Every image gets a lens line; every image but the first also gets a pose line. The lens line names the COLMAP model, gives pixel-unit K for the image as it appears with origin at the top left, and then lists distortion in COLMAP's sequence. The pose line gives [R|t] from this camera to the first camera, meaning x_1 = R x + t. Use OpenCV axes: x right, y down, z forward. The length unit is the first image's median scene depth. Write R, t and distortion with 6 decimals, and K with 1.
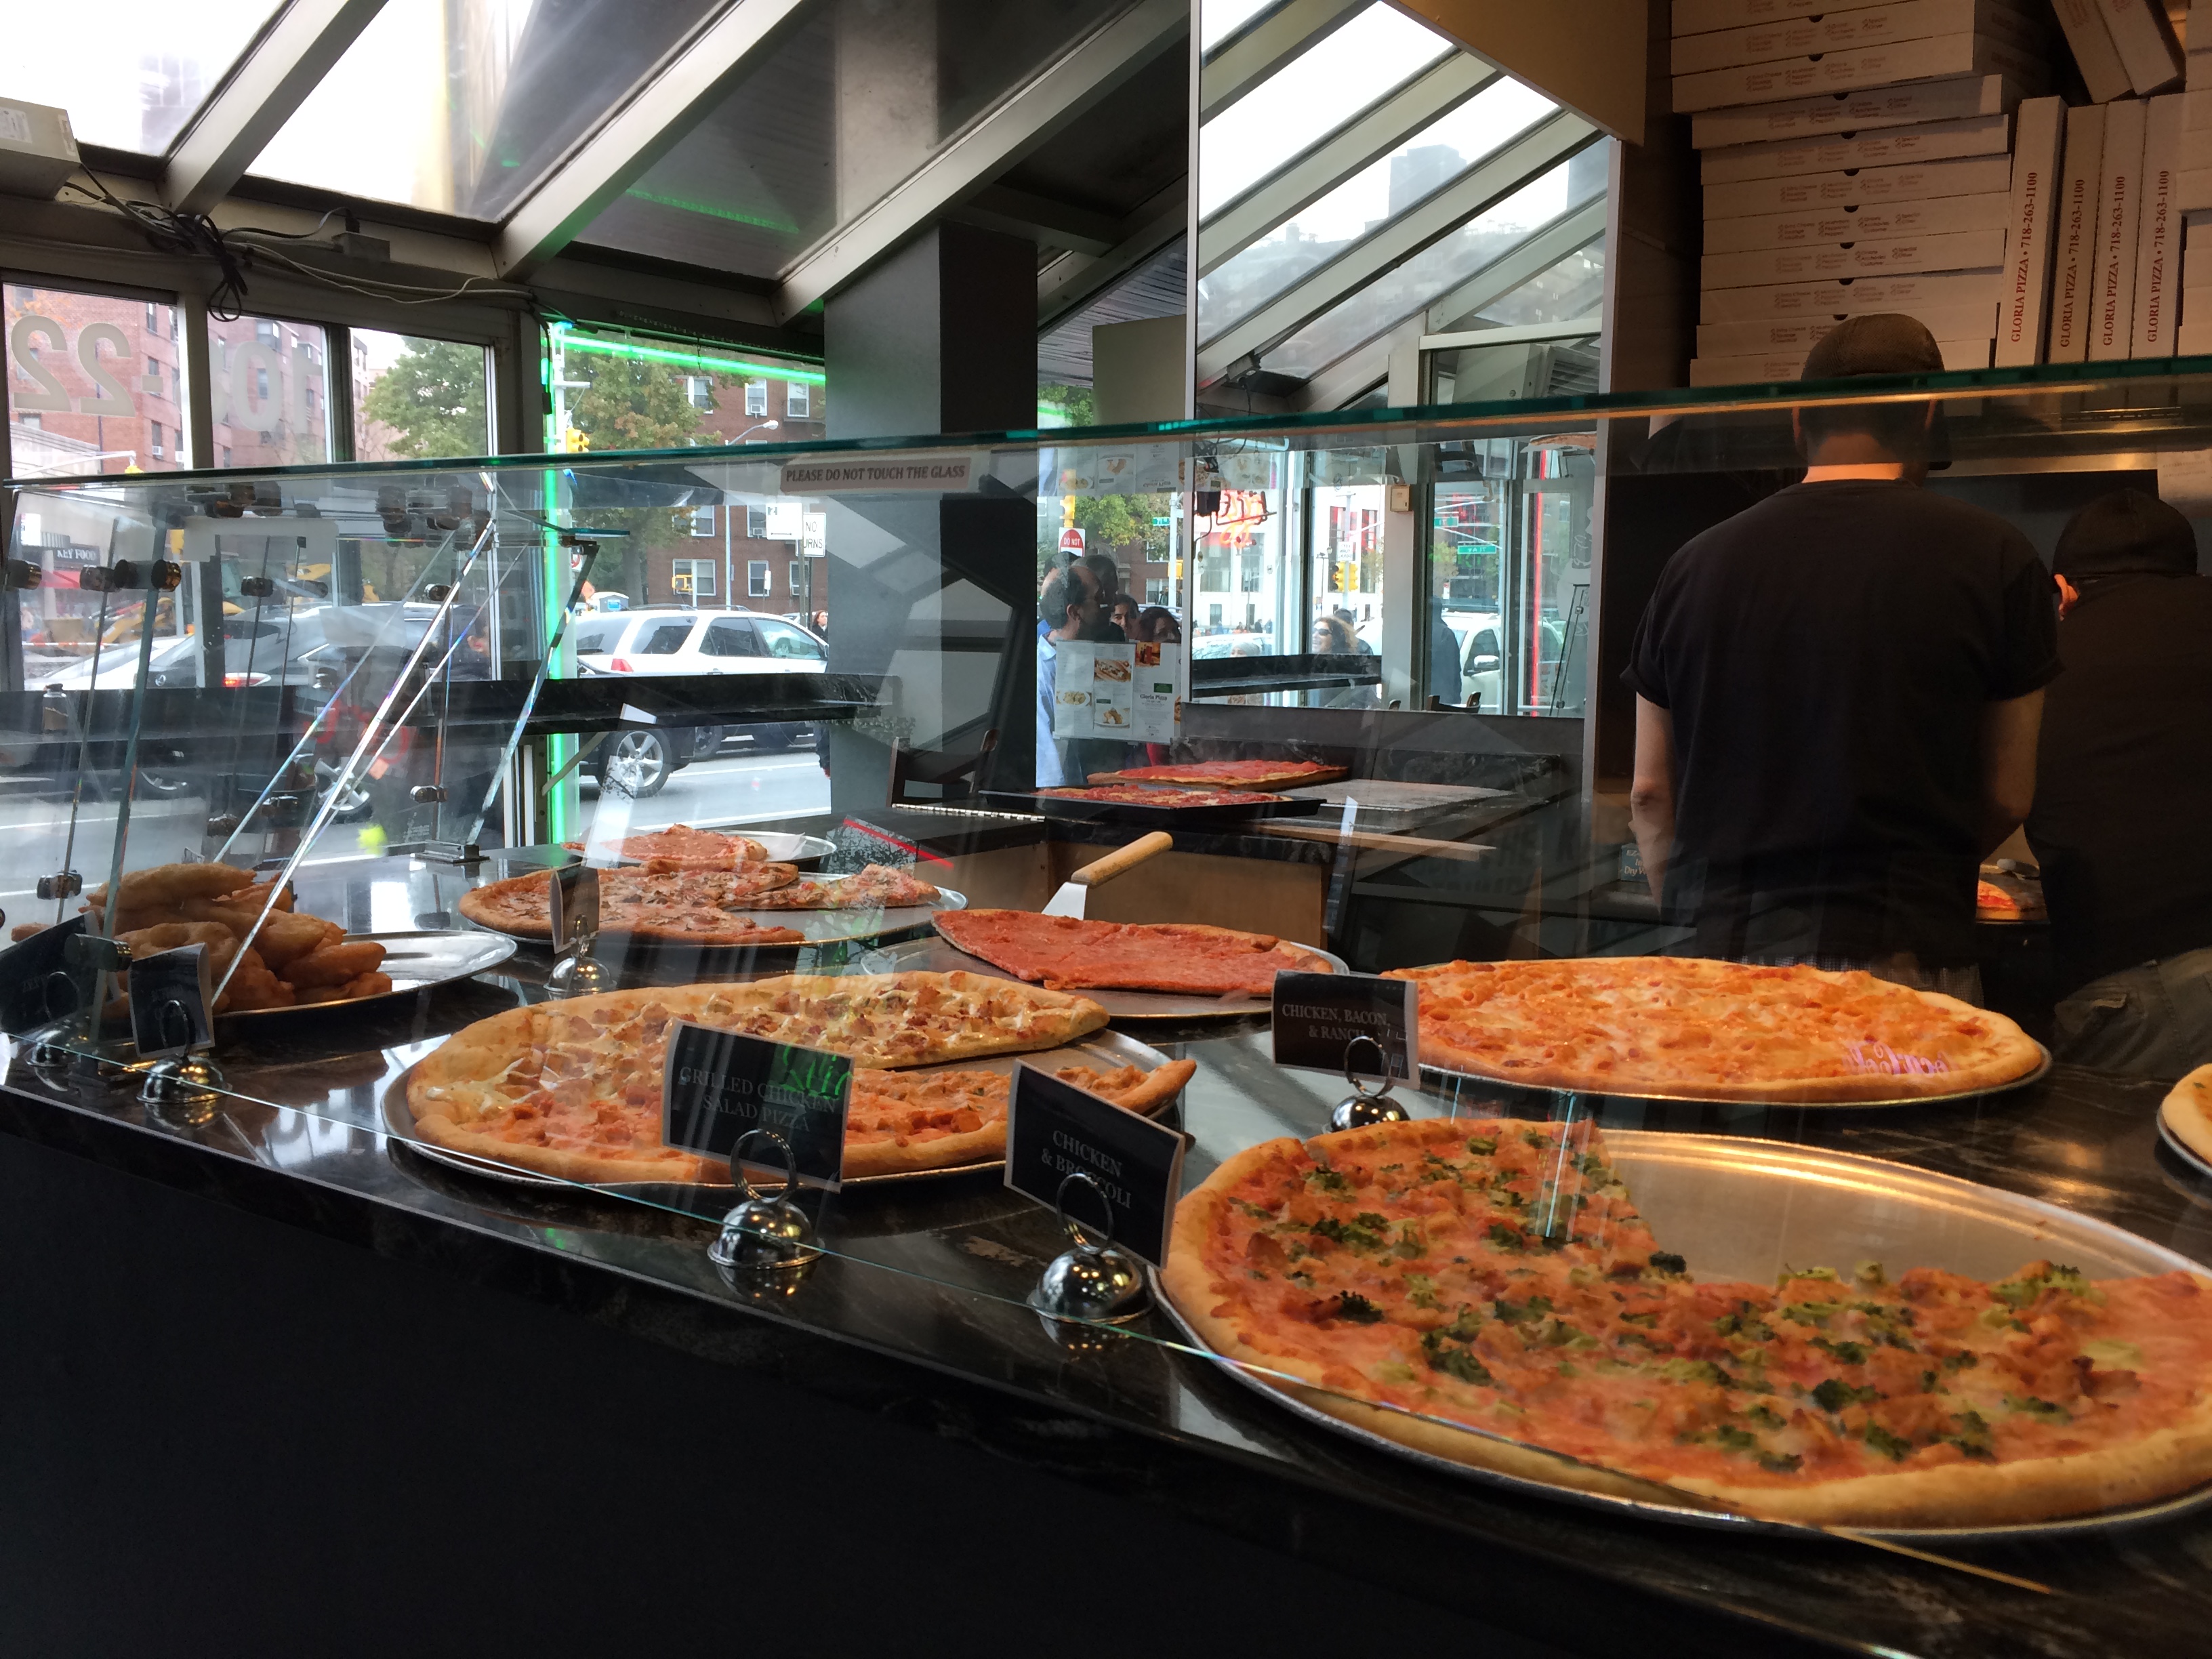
lens RADIAL K [[1912.6, 0, 1104.7], [0, 1912.6, 829.8], [0, 0, 1]] dist [0.020650, -0.017147]
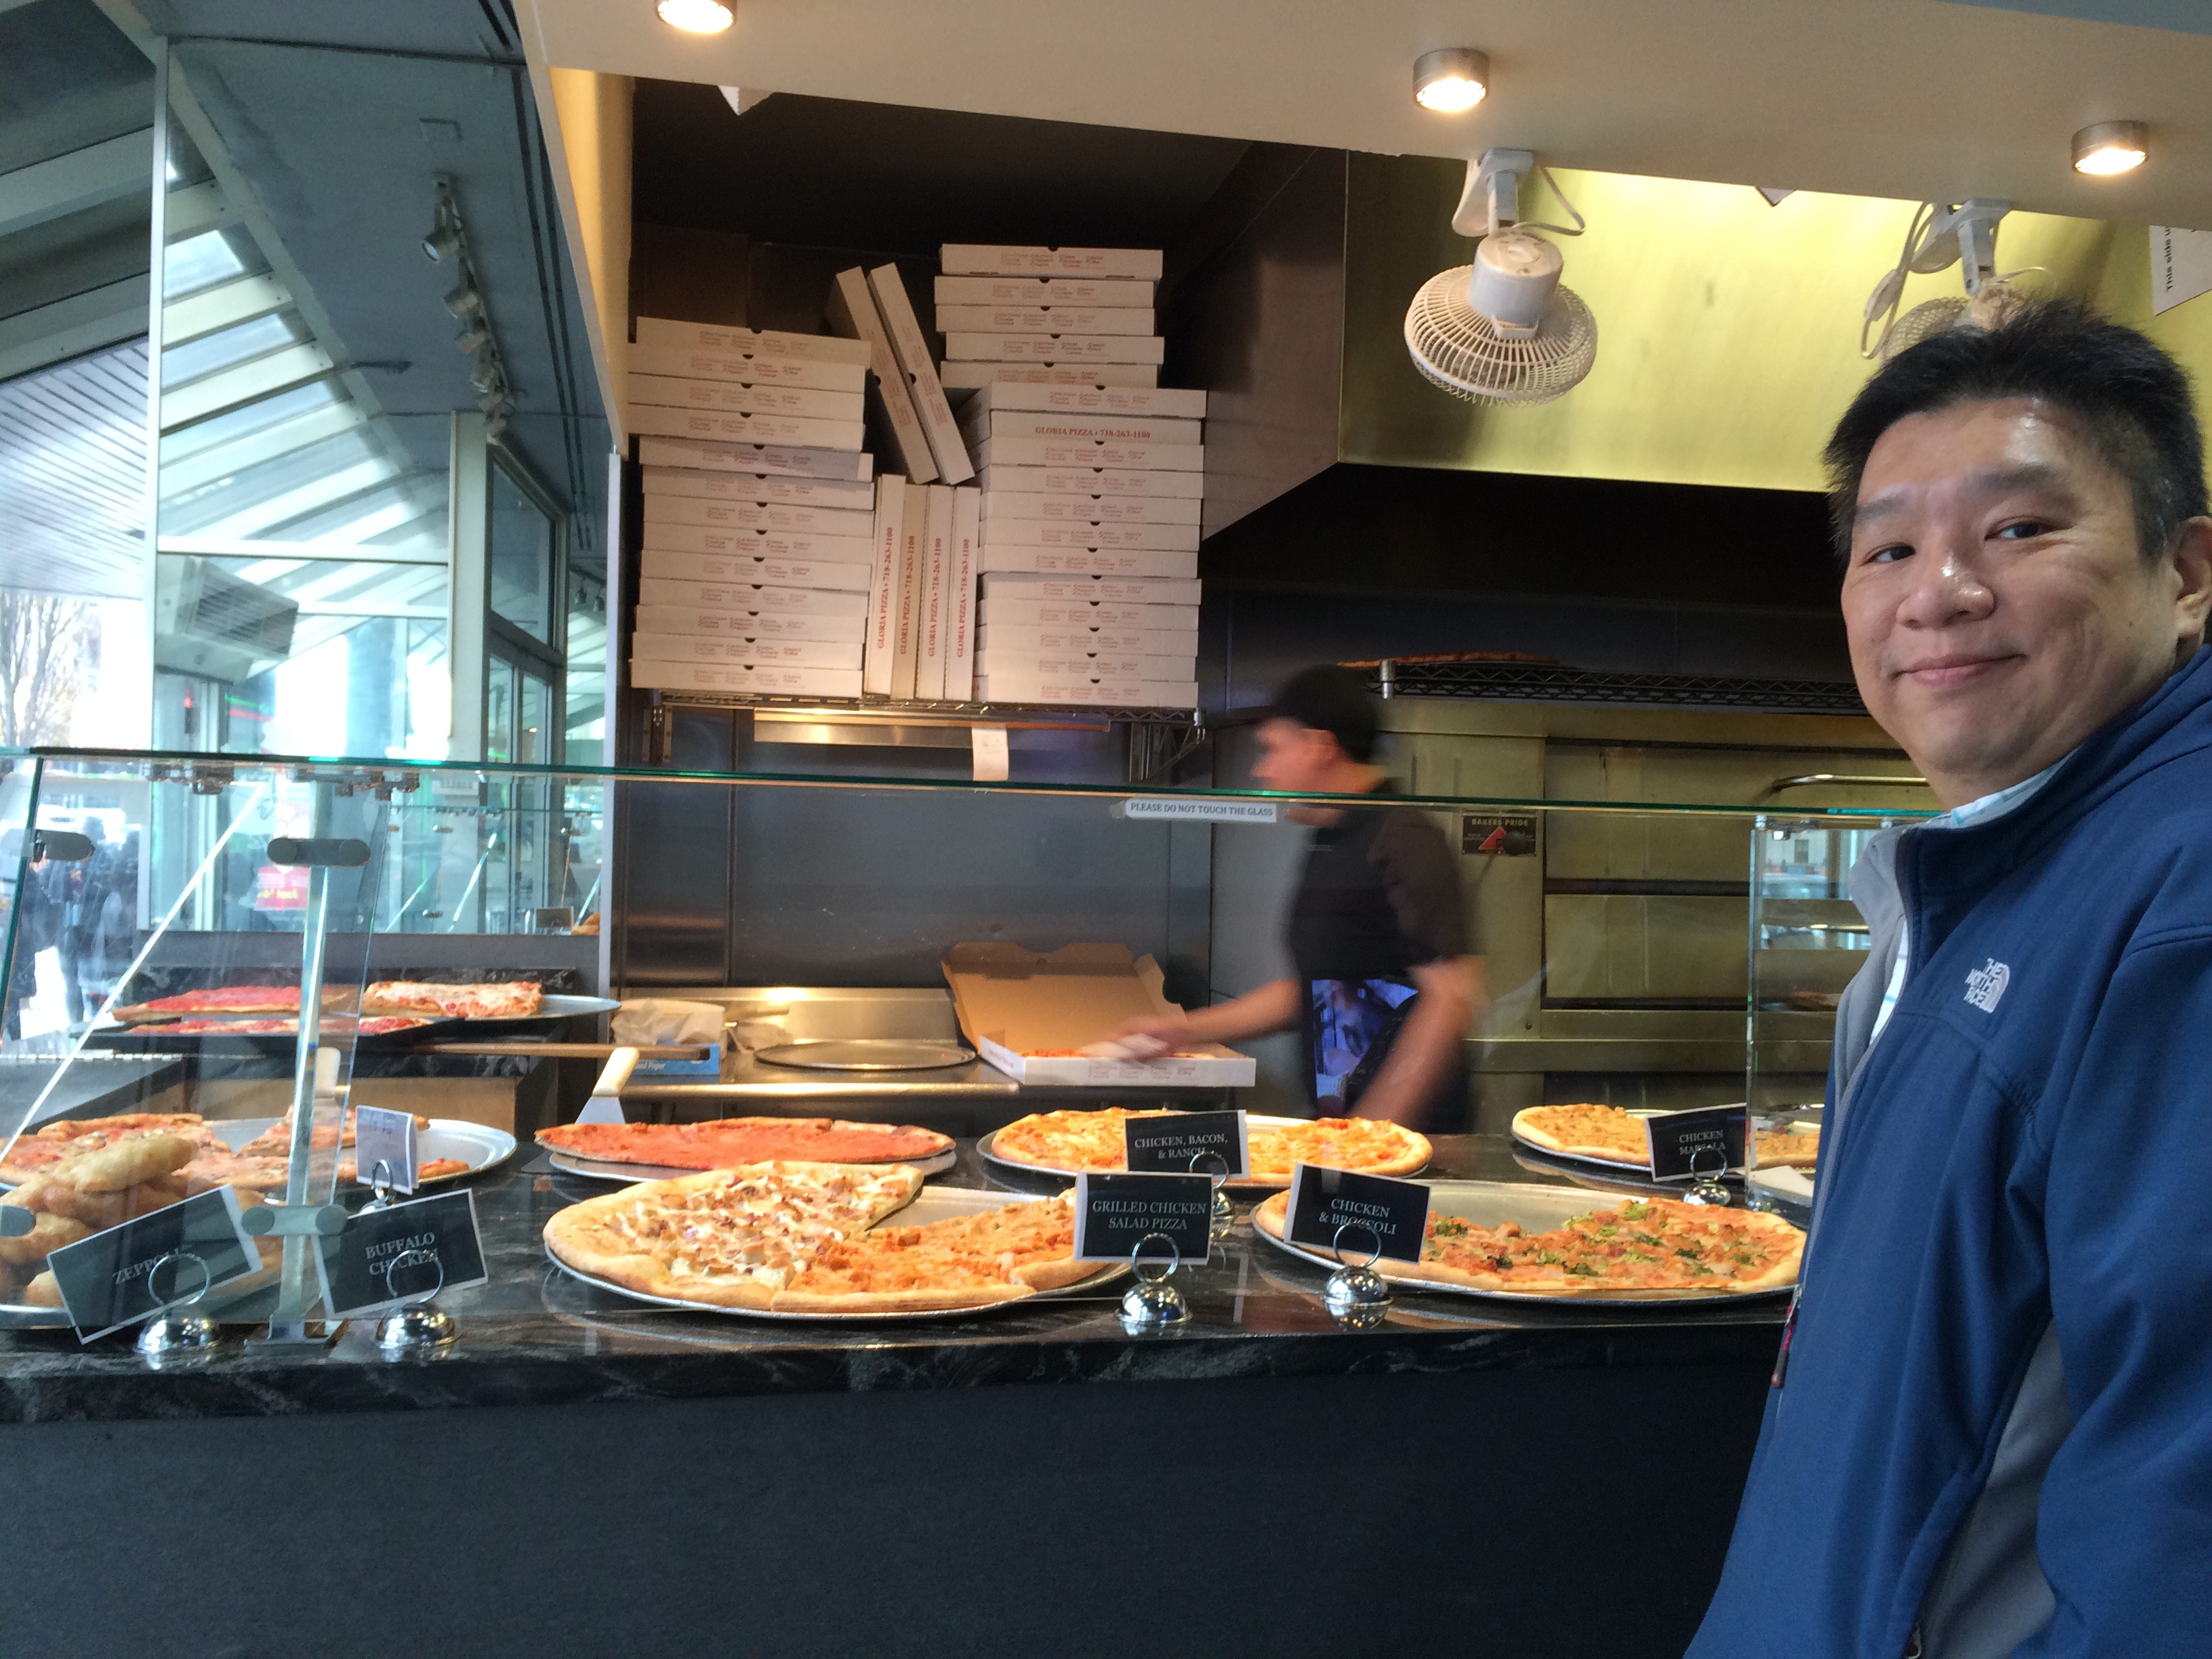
lens RADIAL K [[1912.6, 0, 1101.0], [0, 1912.6, 831.5], [0, 0, 1]] dist [0.020650, -0.017147]
pose [[0.684510, 0.012222, 0.728901, -0.401505], [0.063661, 0.995038, -0.076469, -0.014387], [-0.726218, 0.098746, 0.680335, -0.010291]]
